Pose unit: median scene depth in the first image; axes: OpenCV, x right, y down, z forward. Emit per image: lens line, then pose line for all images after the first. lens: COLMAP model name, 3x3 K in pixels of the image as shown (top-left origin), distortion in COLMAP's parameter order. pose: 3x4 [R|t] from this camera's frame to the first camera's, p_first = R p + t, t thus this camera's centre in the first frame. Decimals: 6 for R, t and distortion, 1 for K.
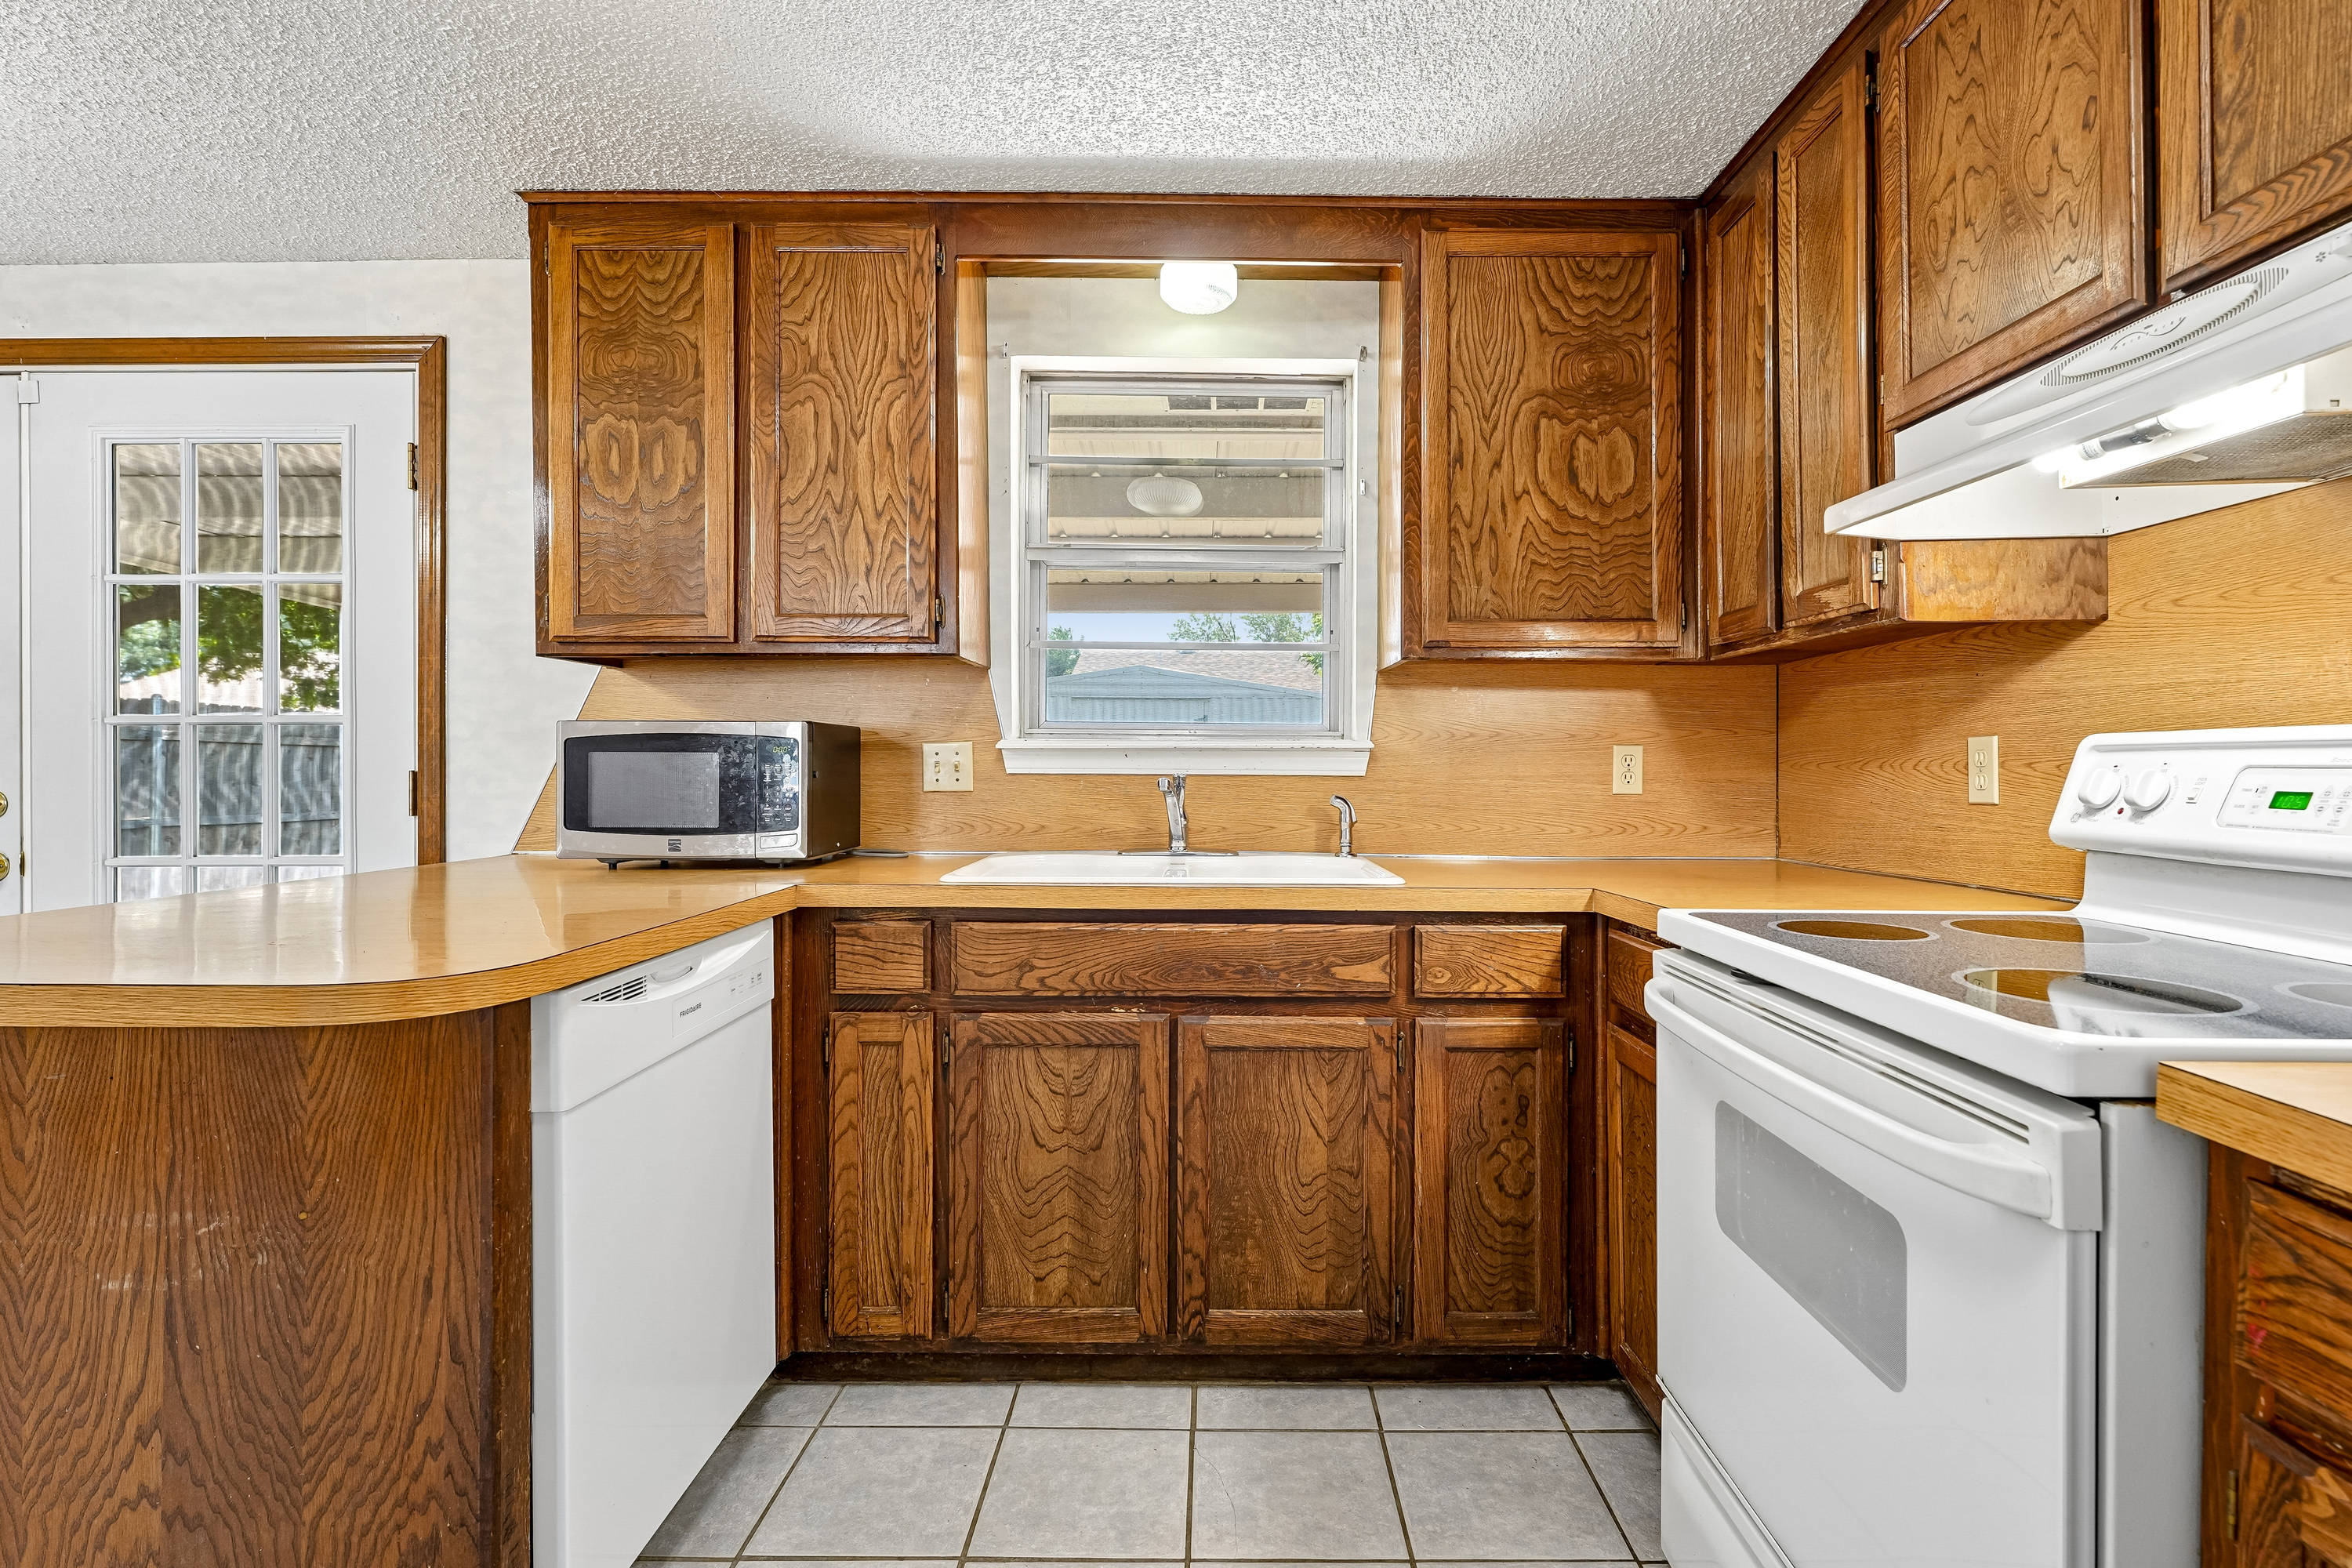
lens RADIAL K [[1139.4, 0, 1239.6], [0, 1139.4, 768.4], [0, 0, 1]] dist [-0.001359, 0.000312]
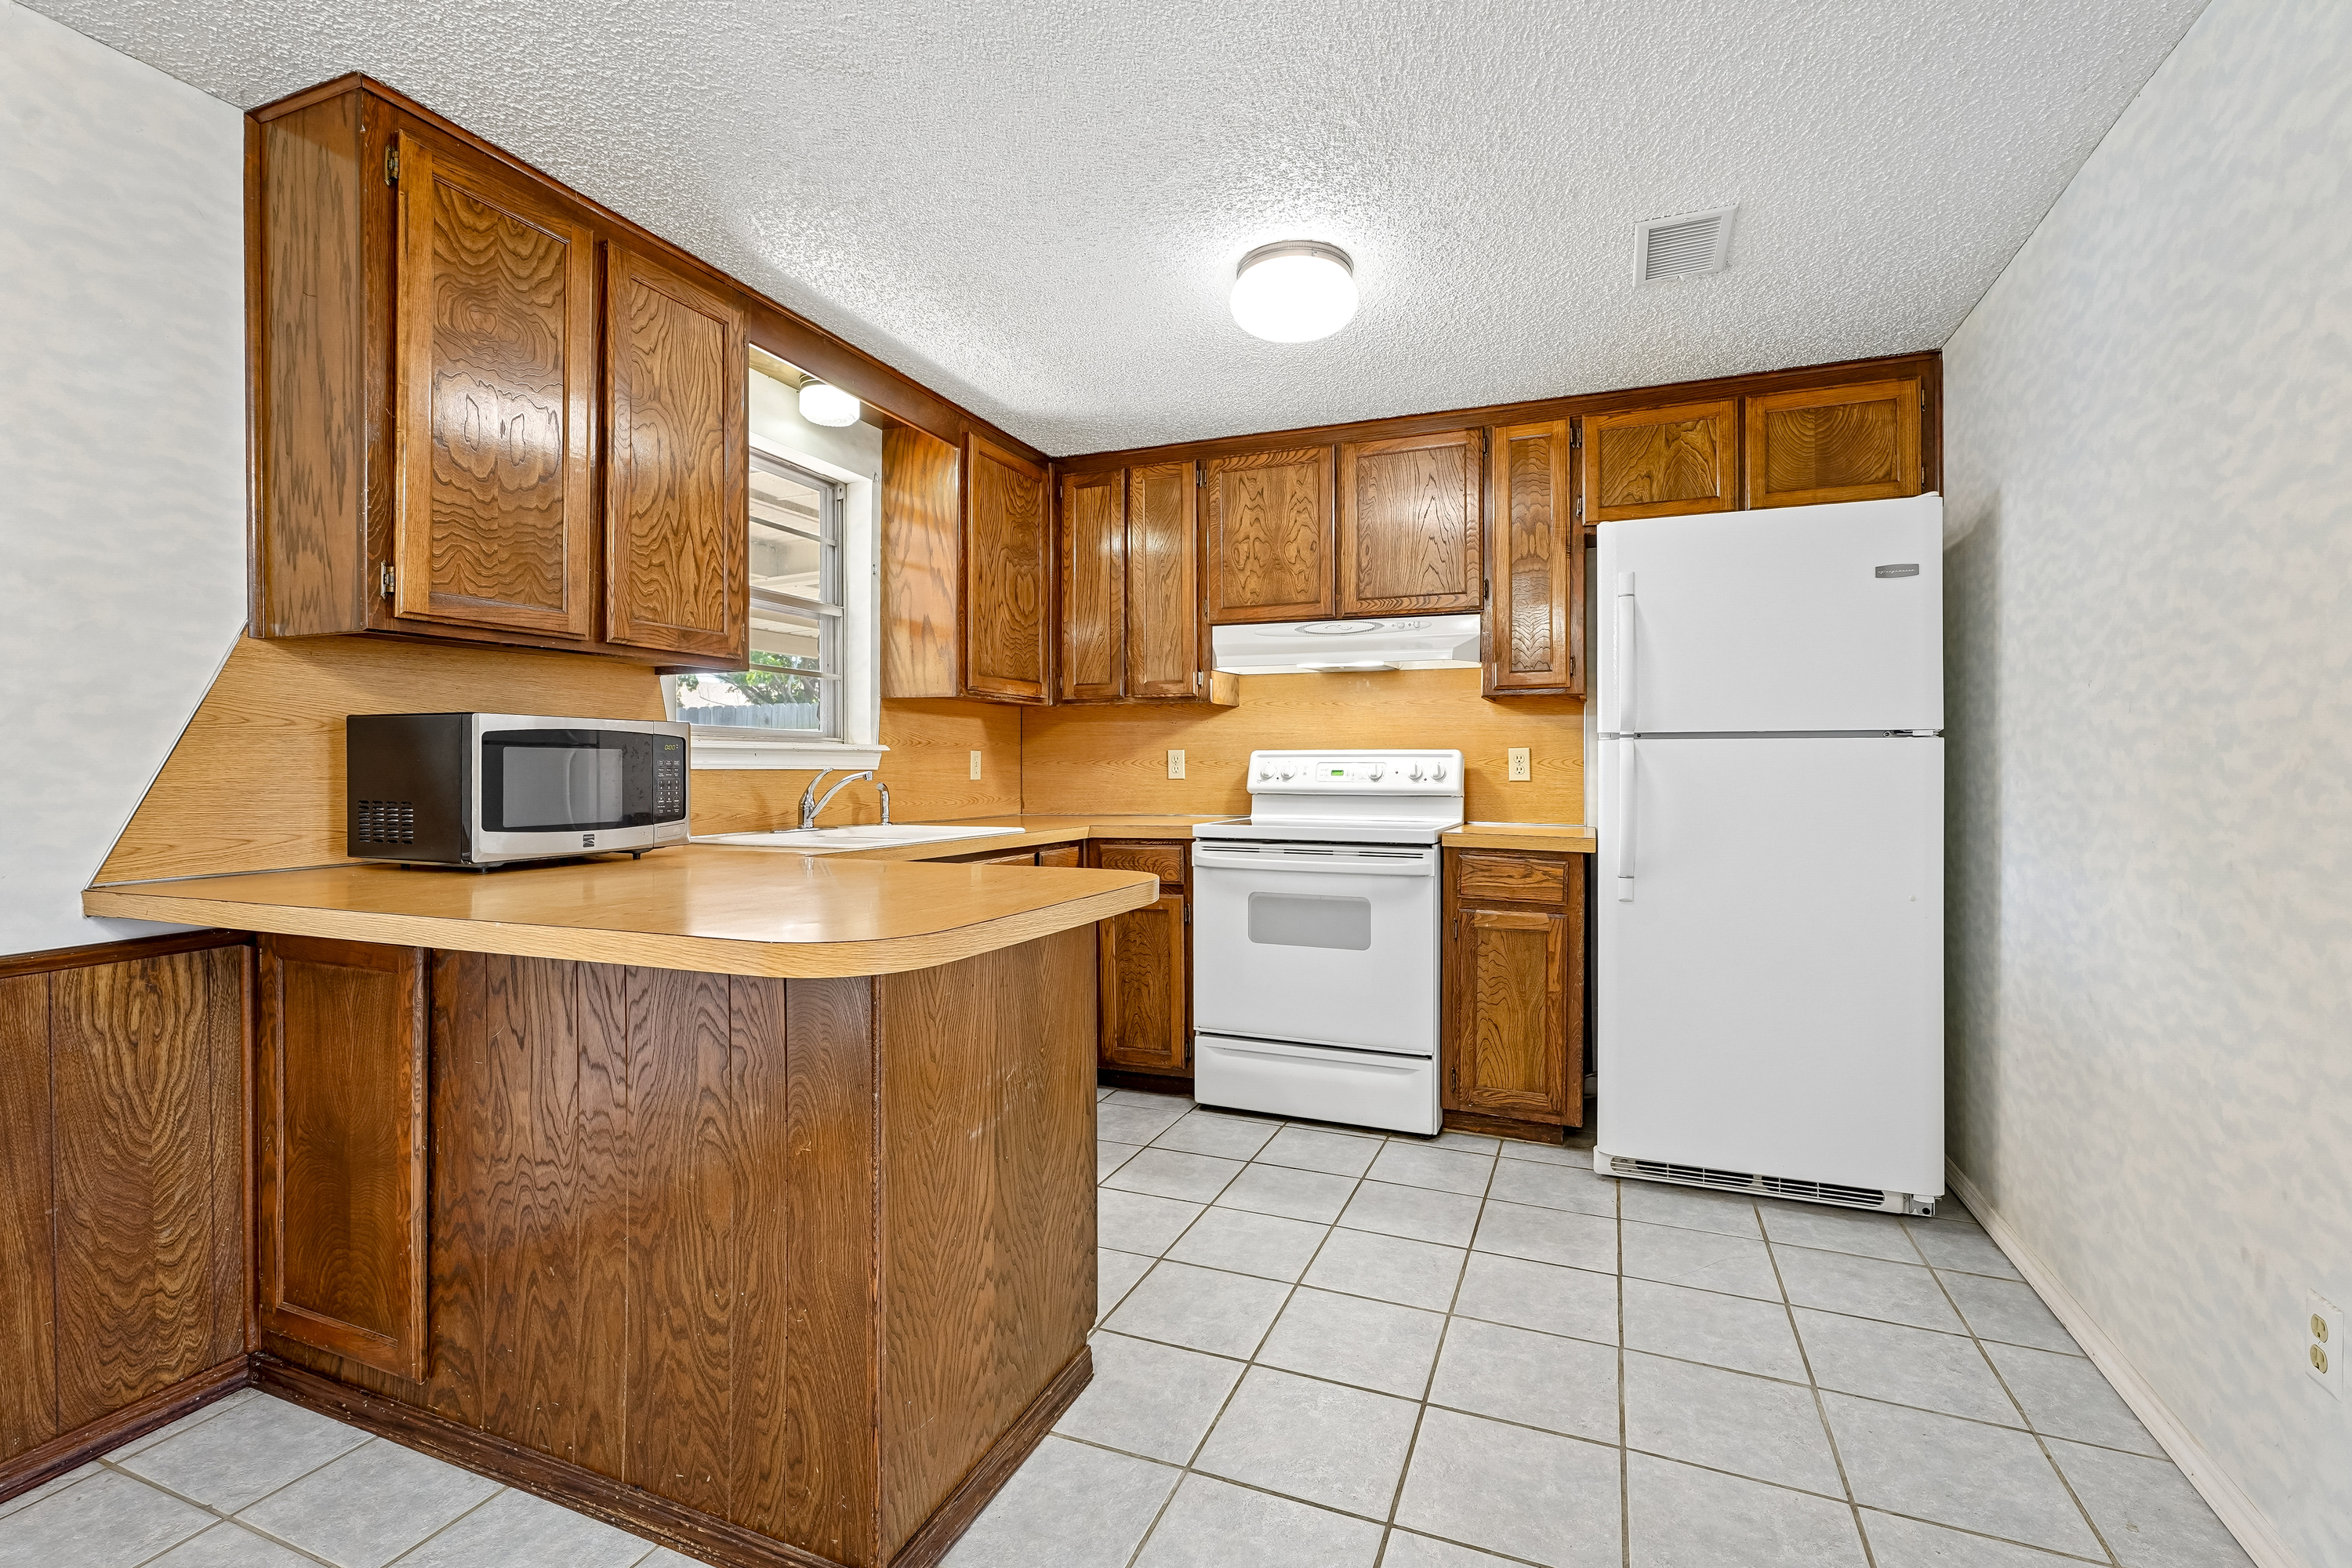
lens RADIAL K [[1010.5, 0, 1220.4], [0, 1010.5, 767.0], [0, 0, 1]] dist [0.002052, -0.002227]
pose [[0.370800, -0.002985, 0.928708, -1.117806], [0.003885, 0.999991, 0.001663, 0.003324], [-0.928704, 0.002992, 0.370809, 0.145578]]
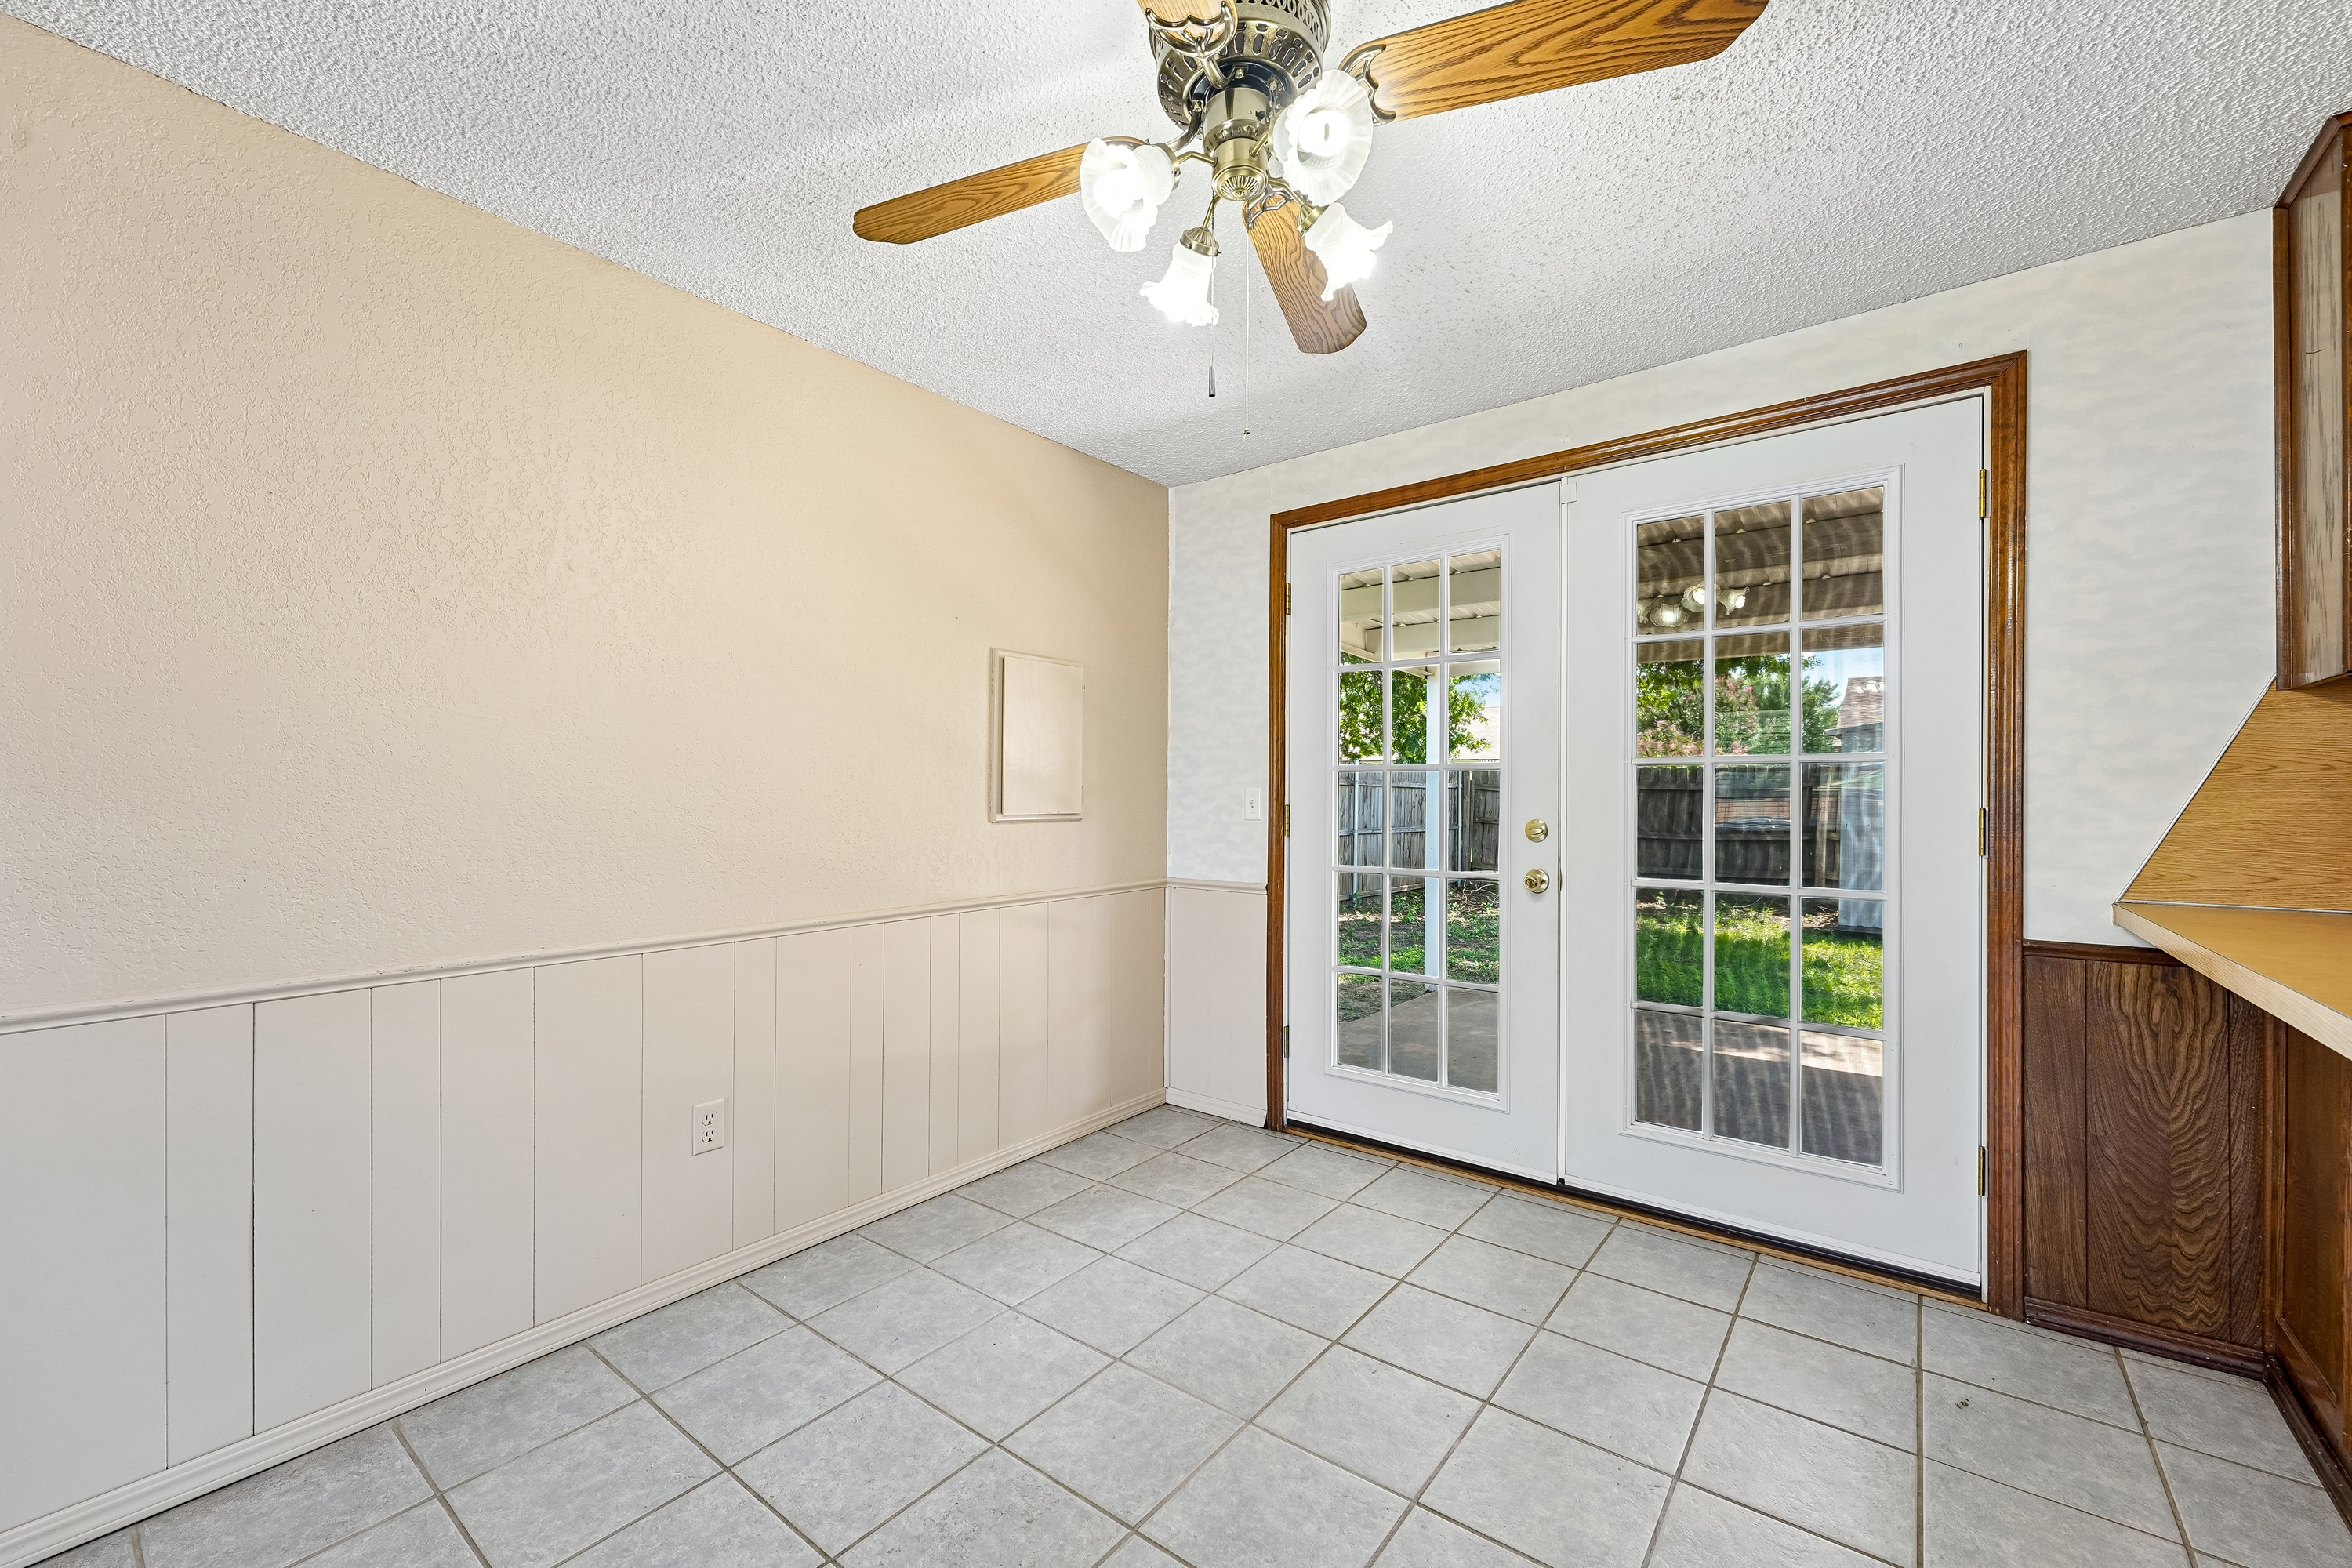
lens RADIAL K [[929.0, 0, 1188.2], [0, 929.0, 793.4], [0, 0, 1]] dist [-0.003144, -0.001468]
pose [[0.792908, 0.005705, -0.609314, -0.913955], [-0.011941, 0.999910, -0.006177, 0.003036], [0.609224, 0.012174, 0.792905, -0.034503]]
